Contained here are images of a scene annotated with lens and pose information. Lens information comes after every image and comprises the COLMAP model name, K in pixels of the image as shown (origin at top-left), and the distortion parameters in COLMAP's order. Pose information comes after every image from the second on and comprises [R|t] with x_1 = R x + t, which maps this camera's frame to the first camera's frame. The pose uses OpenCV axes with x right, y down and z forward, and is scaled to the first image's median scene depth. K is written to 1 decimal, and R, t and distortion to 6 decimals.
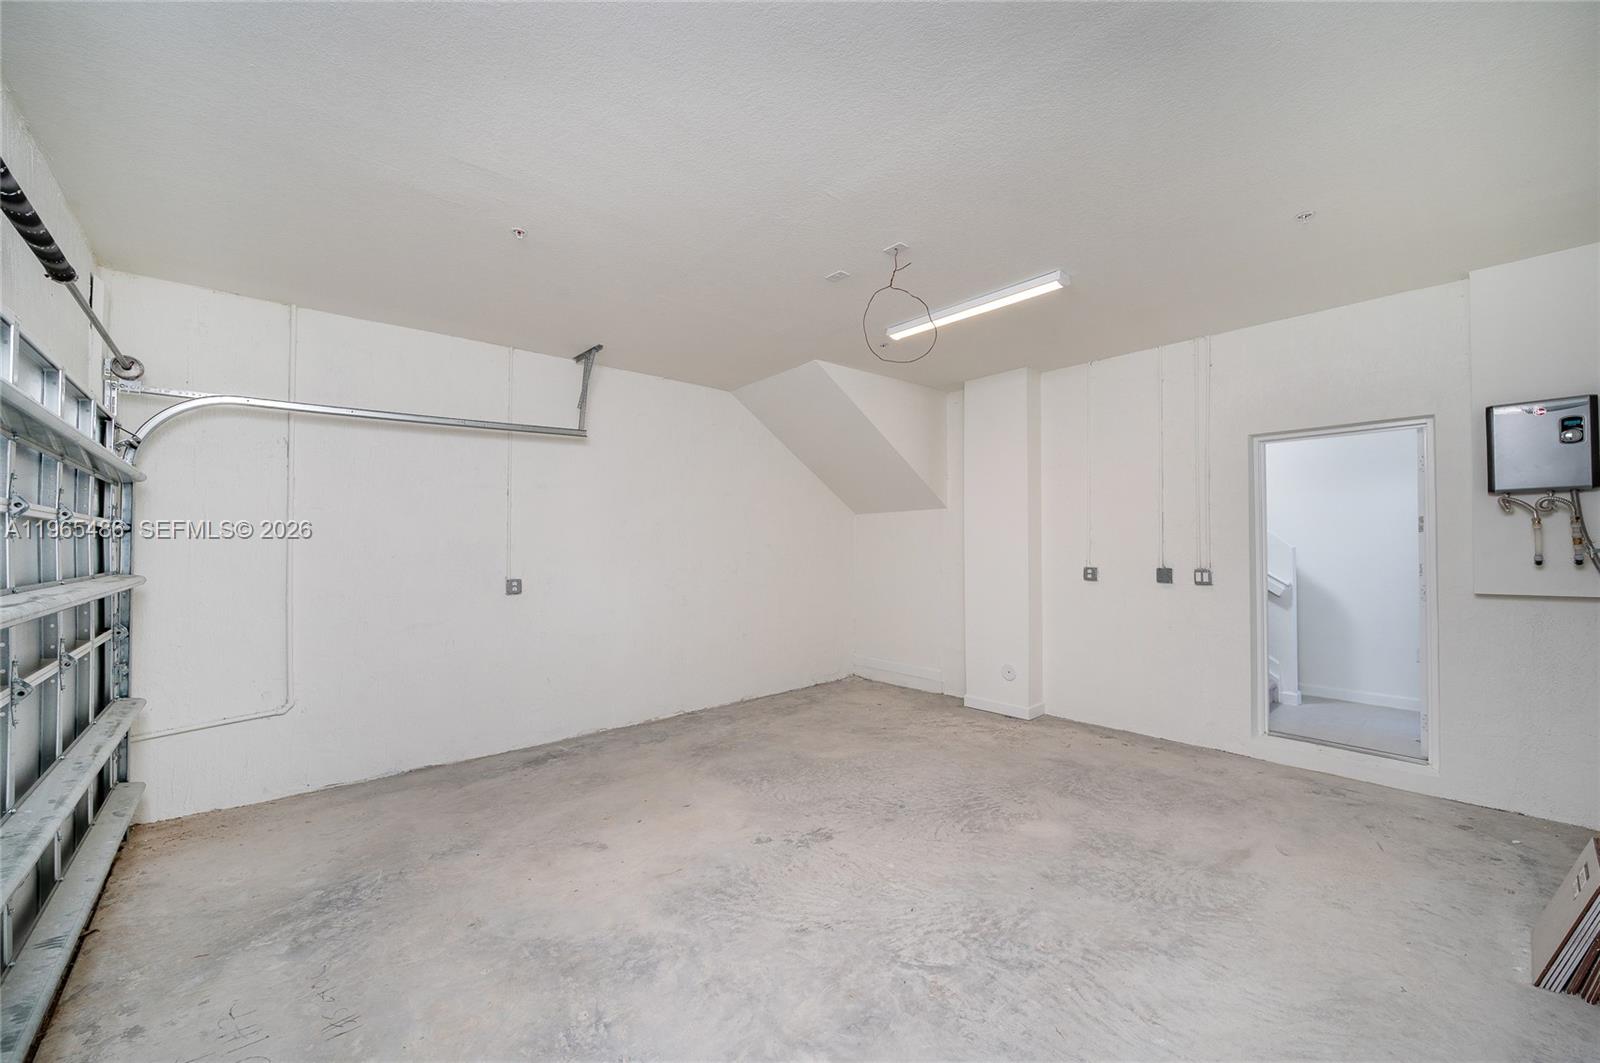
lens RADIAL K [[622.5, 0, 796.0], [0, 622.5, 538.4], [0, 0, 1]] dist [0.000066, 0.000040]
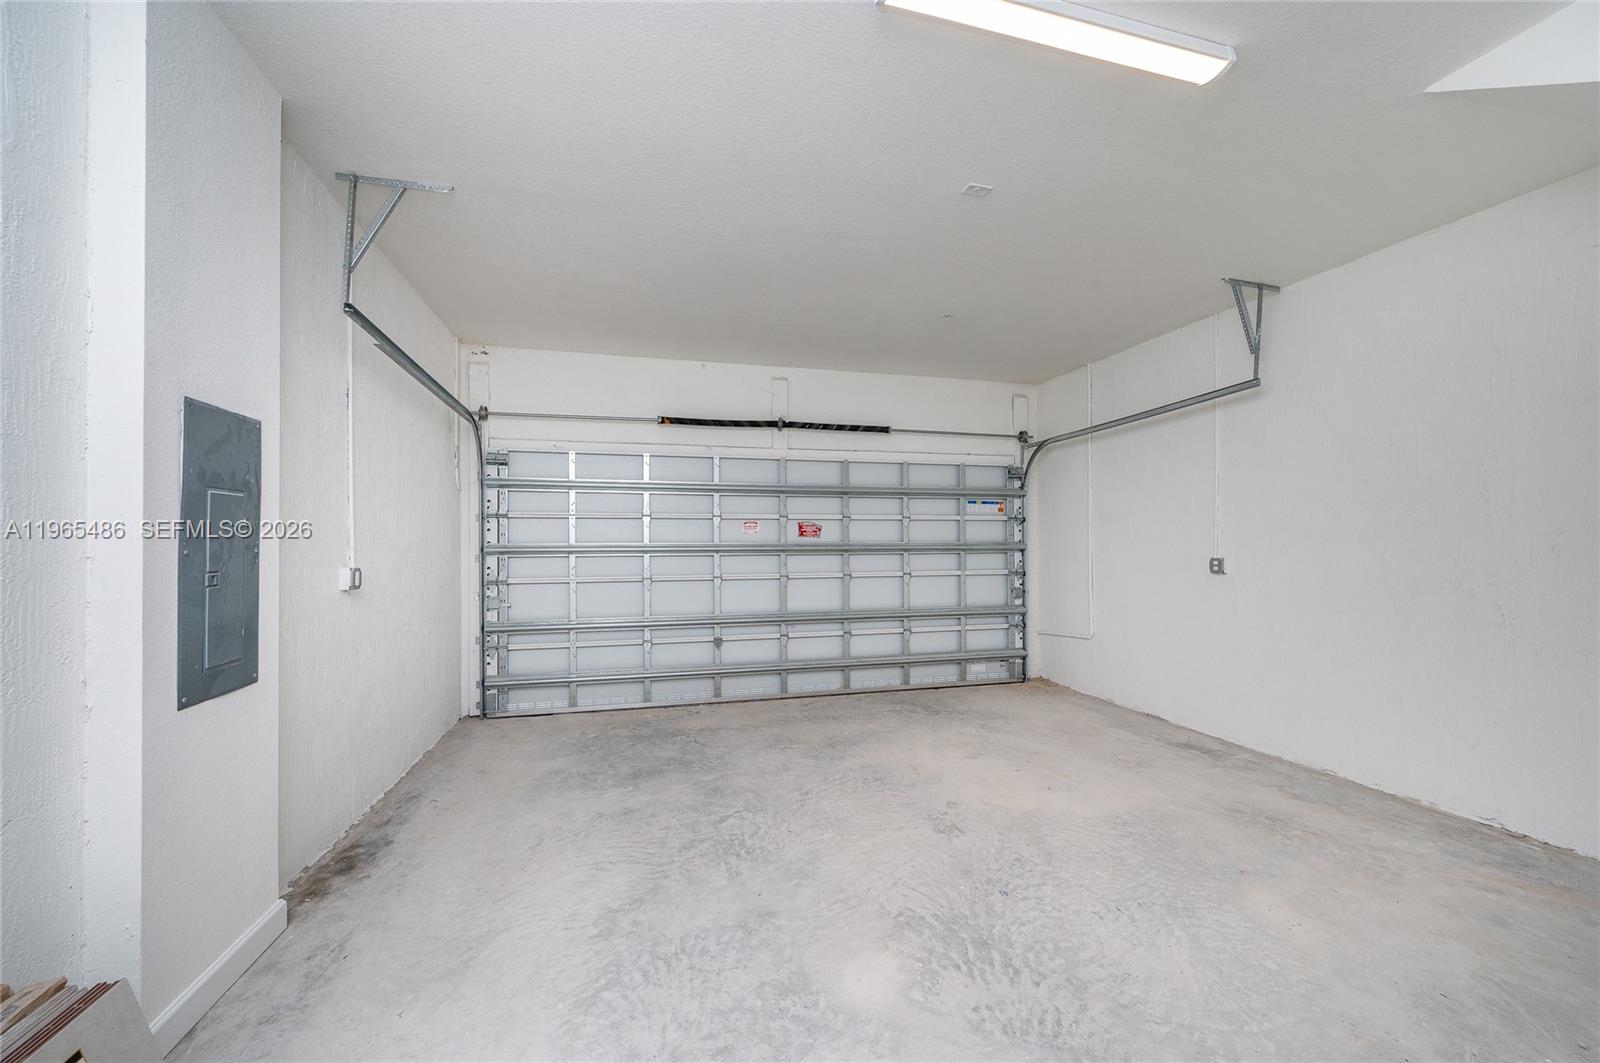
lens RADIAL K [[622.5, 0, 799.0], [0, 622.5, 537.5], [0, 0, 1]] dist [0.000066, 0.000040]
pose [[-0.434108, -0.002239, -0.900858, 1.118357], [0.019156, 0.999748, -0.011716, 0.057436], [0.900657, -0.022343, -0.433956, 1.395771]]
